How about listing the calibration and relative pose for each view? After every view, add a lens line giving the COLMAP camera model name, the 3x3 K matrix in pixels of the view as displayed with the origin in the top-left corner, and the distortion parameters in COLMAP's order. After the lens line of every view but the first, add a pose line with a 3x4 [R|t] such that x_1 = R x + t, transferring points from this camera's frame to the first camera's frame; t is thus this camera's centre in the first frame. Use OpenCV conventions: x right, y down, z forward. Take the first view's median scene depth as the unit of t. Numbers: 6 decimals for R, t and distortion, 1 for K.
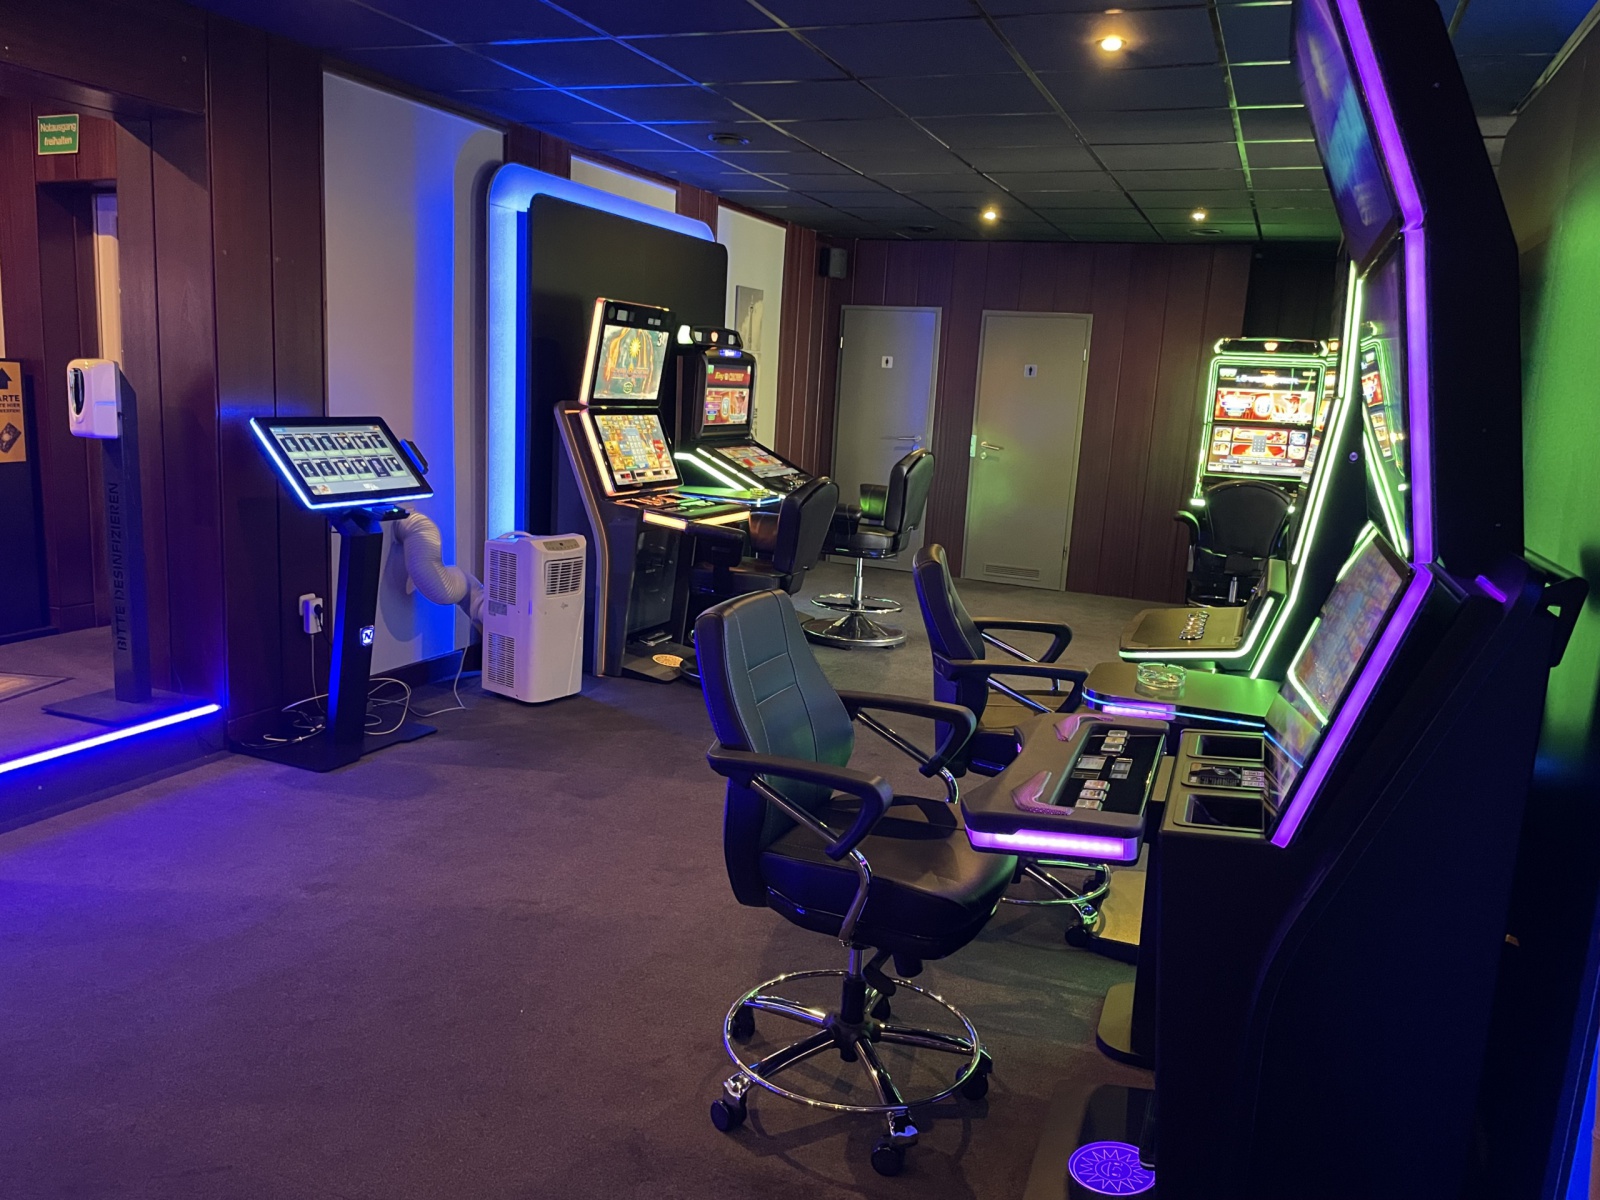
lens RADIAL K [[1201.1, 0, 808.6], [0, 1201.1, 594.9], [0, 0, 1]] dist [0.105313, -0.146475]
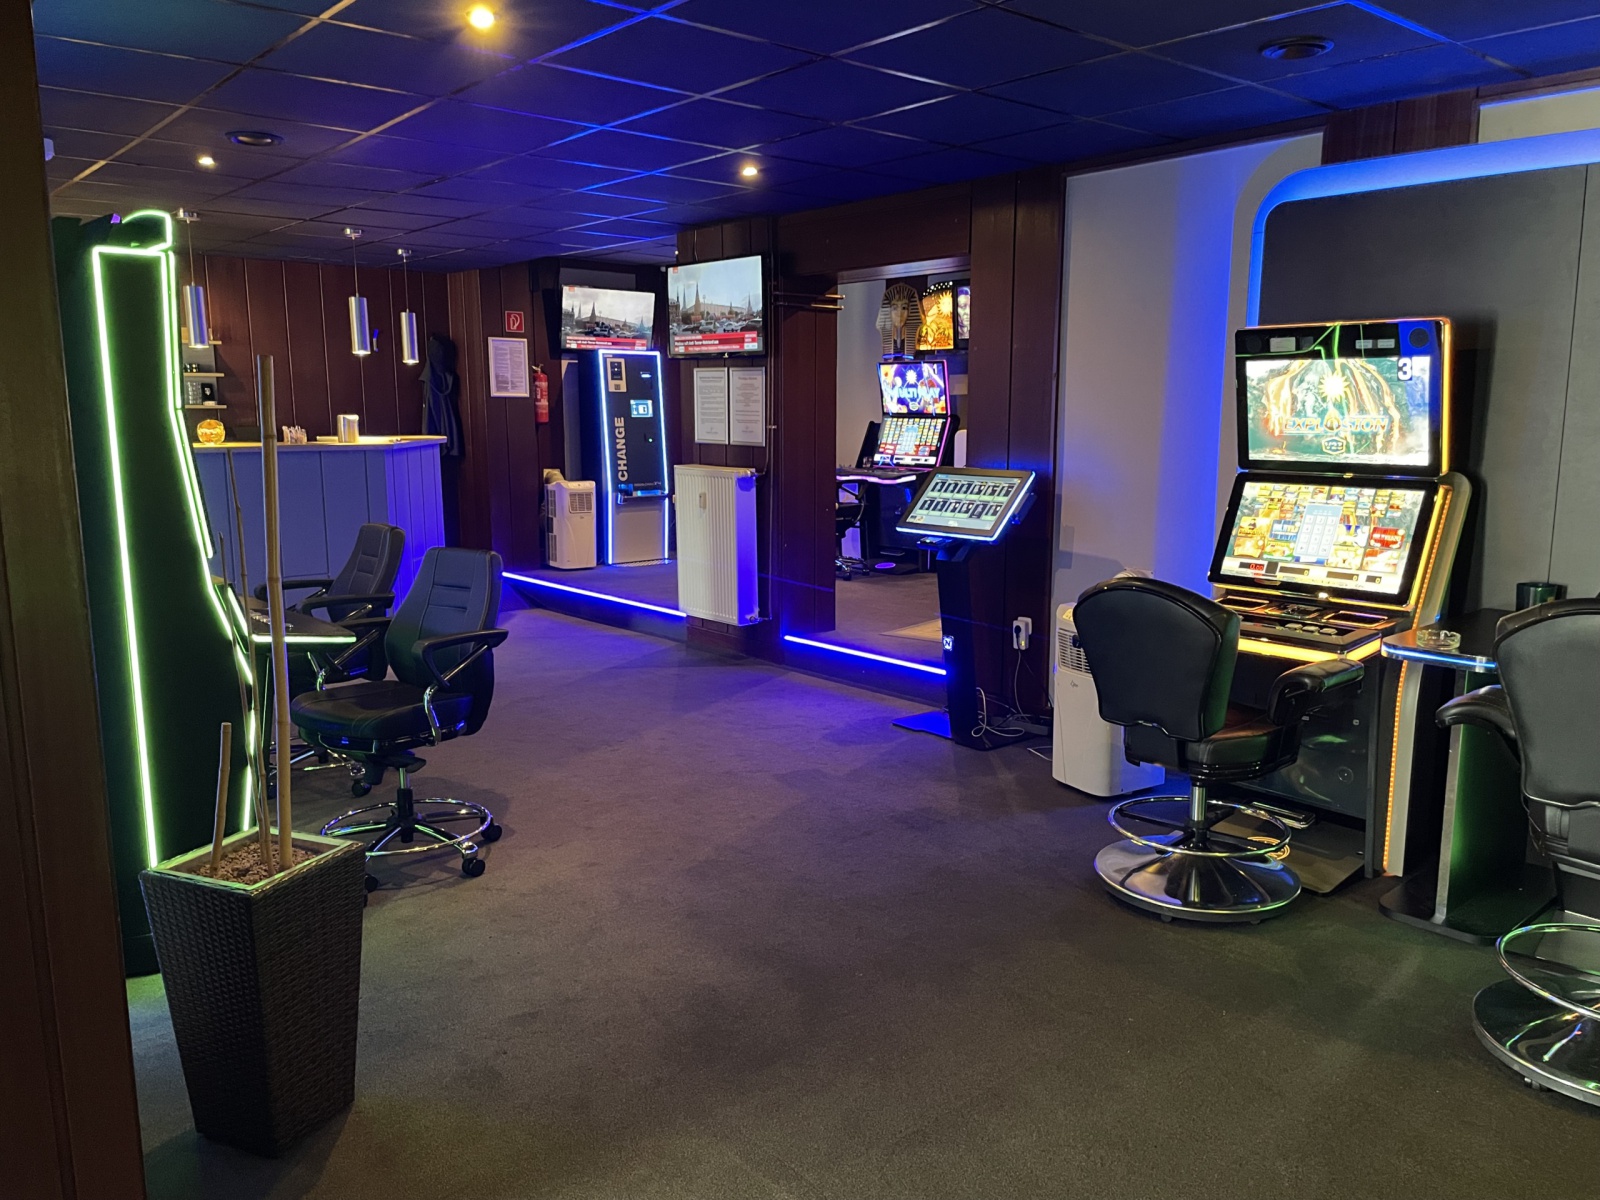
lens RADIAL K [[1206.9, 0, 796.1], [0, 1206.9, 605.4], [0, 0, 1]] dist [0.095681, -0.141440]
pose [[-0.451824, 0.089537, -0.887603, 0.606715], [-0.185782, 0.963693, 0.191782, -0.161534], [0.872548, 0.251552, -0.418785, 1.050063]]
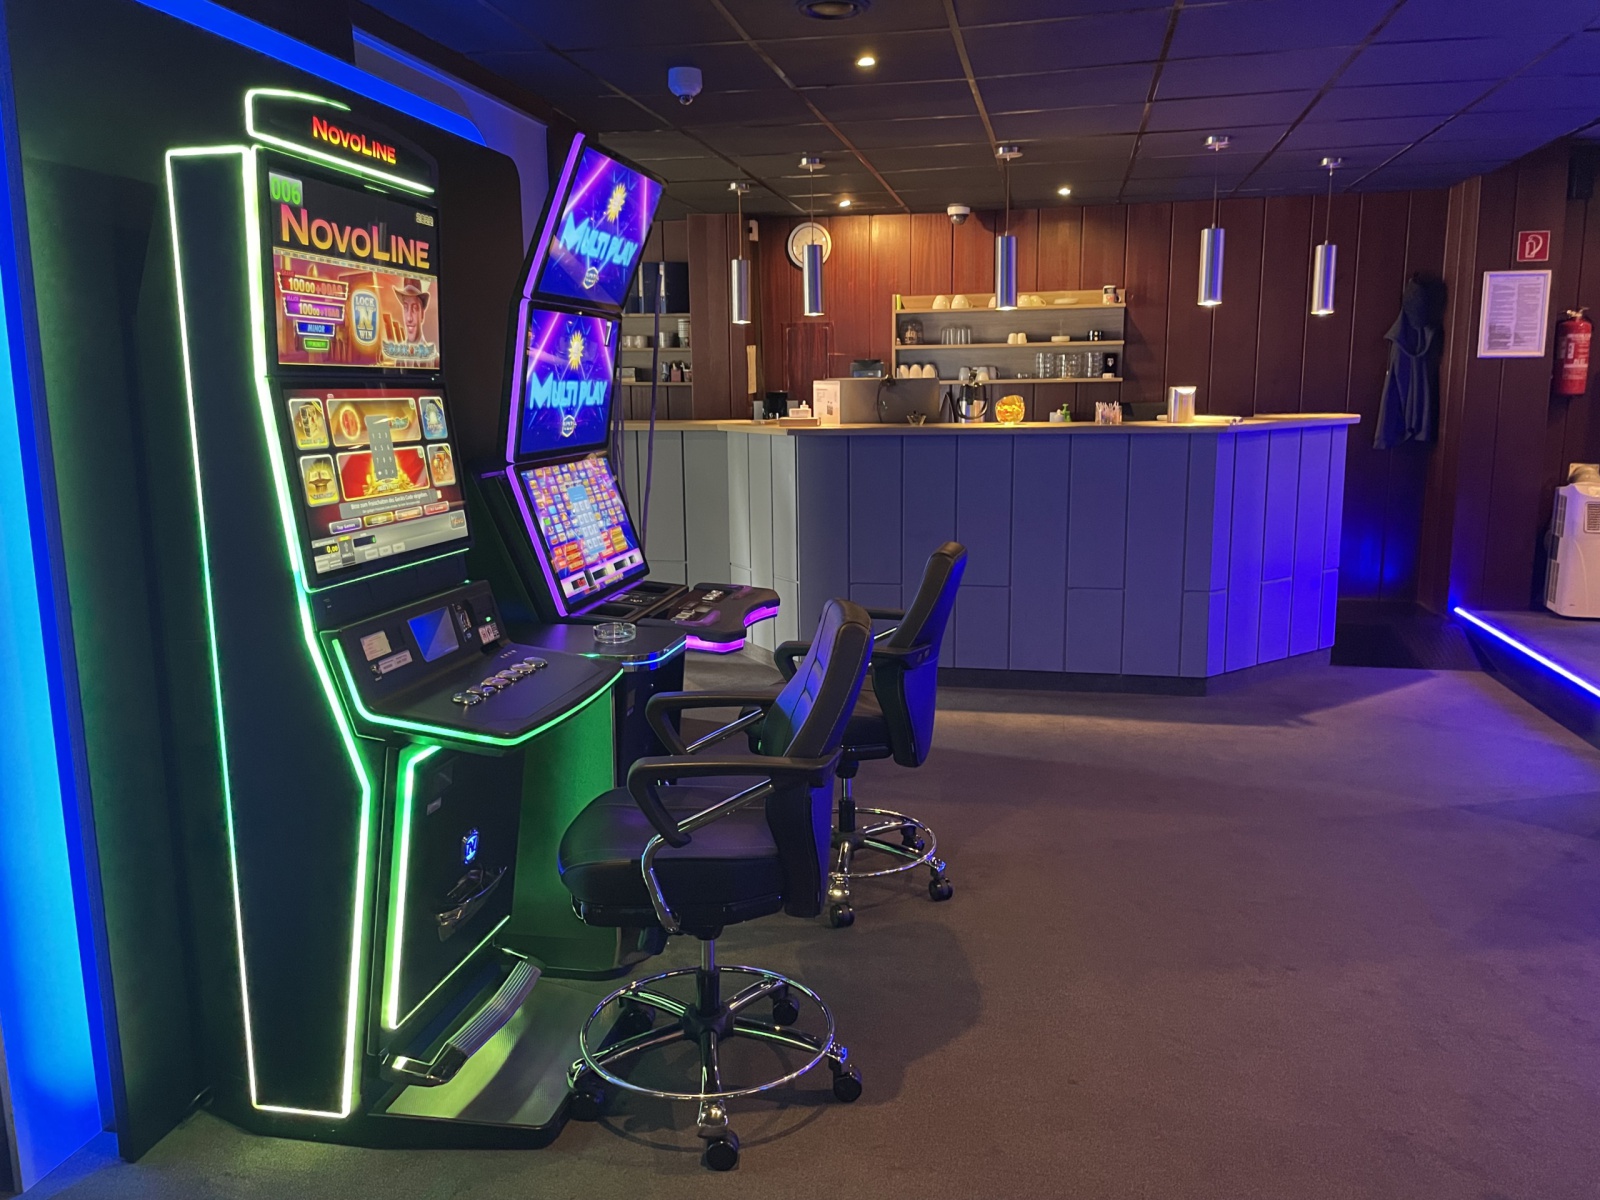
lens RADIAL K [[1201.1, 0, 808.6], [0, 1201.1, 594.9], [0, 0, 1]] dist [0.105313, -0.146475]
pose [[-0.981192, -0.013139, -0.192585, 0.149590], [-0.077786, 0.940003, 0.332180, -0.164729], [0.176666, 0.340913, -0.923346, 0.958697]]
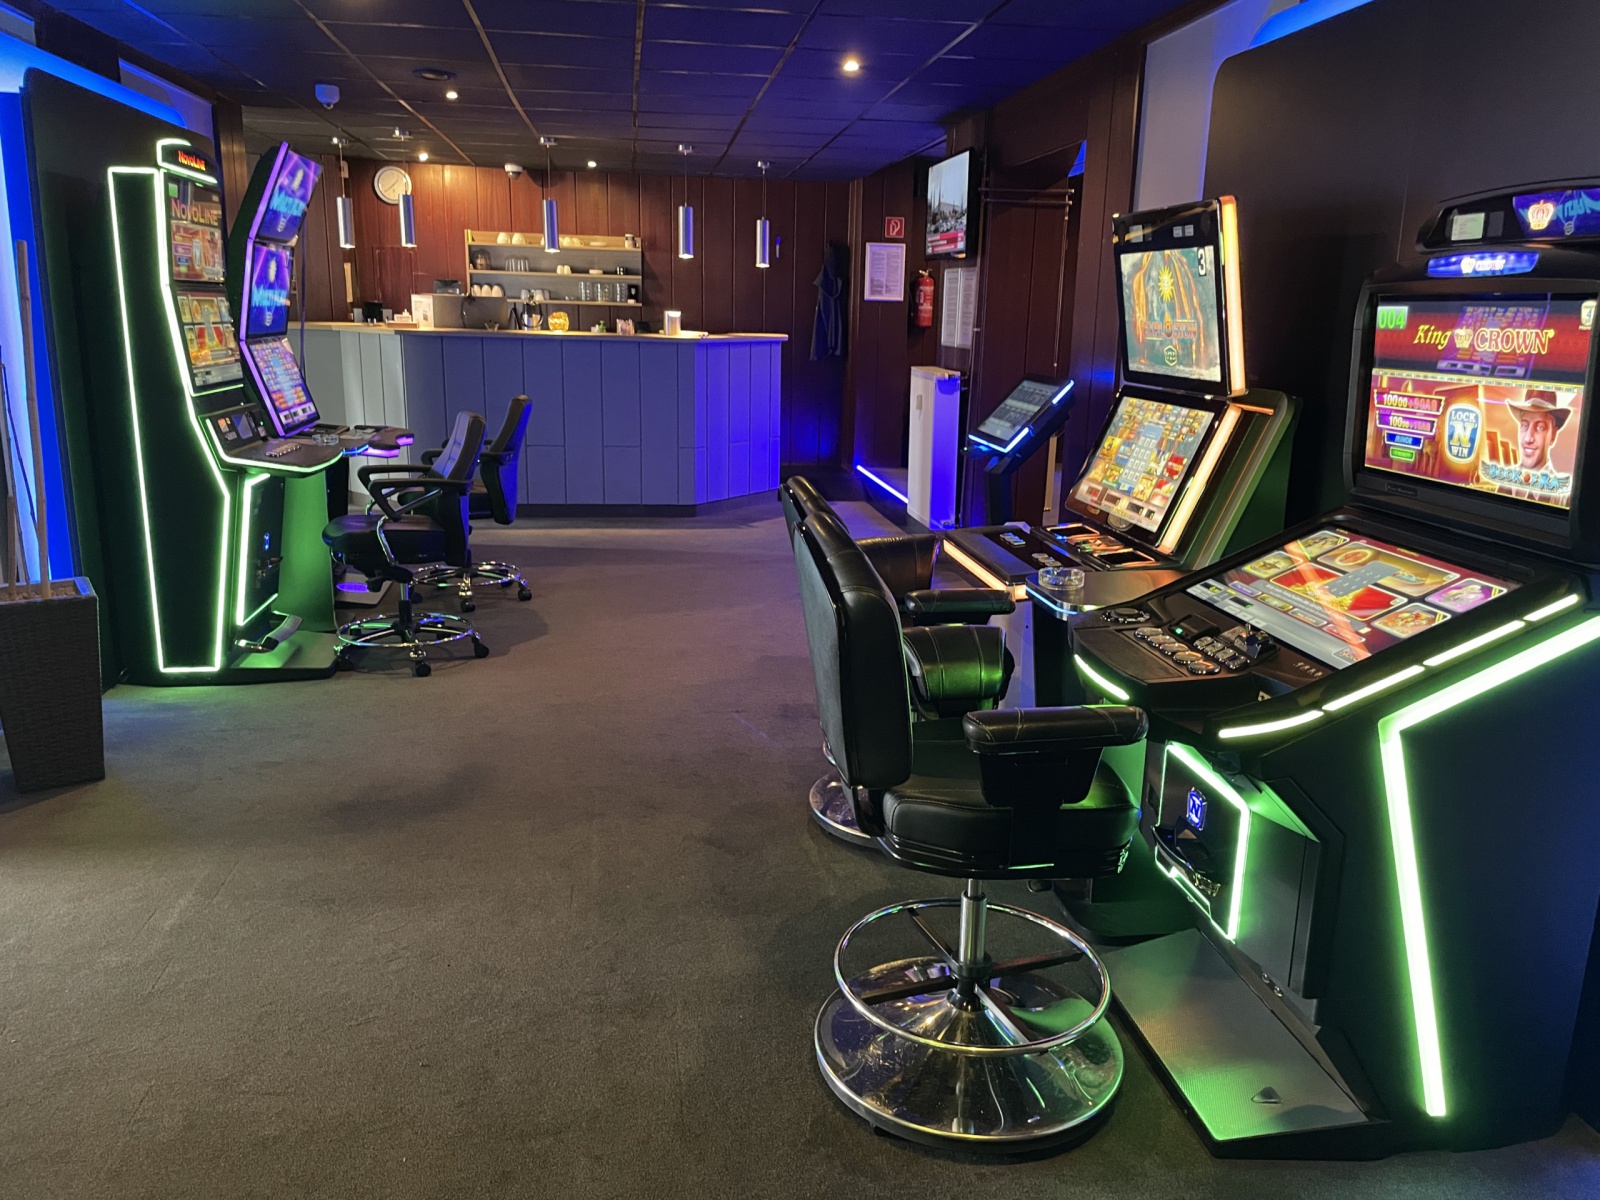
lens RADIAL K [[1201.1, 0, 808.6], [0, 1201.1, 594.9], [0, 0, 1]] dist [0.105313, -0.146475]
pose [[-0.855025, 0.042917, -0.516808, 0.301266], [-0.163505, 0.923431, 0.347192, -0.239703], [0.492137, 0.381358, -0.782539, 1.414289]]
